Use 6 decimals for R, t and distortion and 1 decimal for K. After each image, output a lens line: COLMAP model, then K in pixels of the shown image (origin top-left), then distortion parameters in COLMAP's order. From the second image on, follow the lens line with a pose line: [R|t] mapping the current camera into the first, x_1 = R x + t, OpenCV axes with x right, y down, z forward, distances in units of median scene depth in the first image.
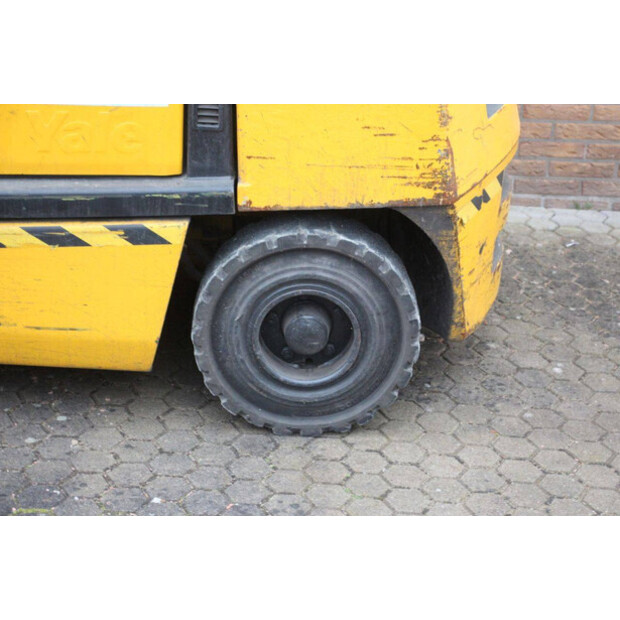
lens RADIAL K [[1327.8, 0, 310.0], [0, 1327.8, 310.0], [0, 0, 1]] dist [0.329819, 0.043044]
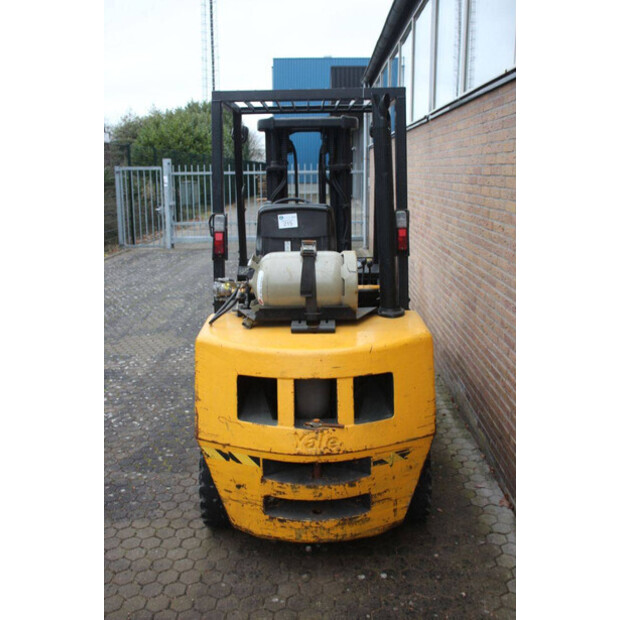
lens RADIAL K [[620.0, 0, 310.0], [0, 620.0, 310.0], [0, 0, 1]] dist [-0.111404, 0.176173]
pose [[-0.007622, 0.177103, -0.984163, 1.008701], [-0.403835, 0.899820, 0.165053, -0.488067], [0.914800, 0.398697, 0.064662, 1.006383]]
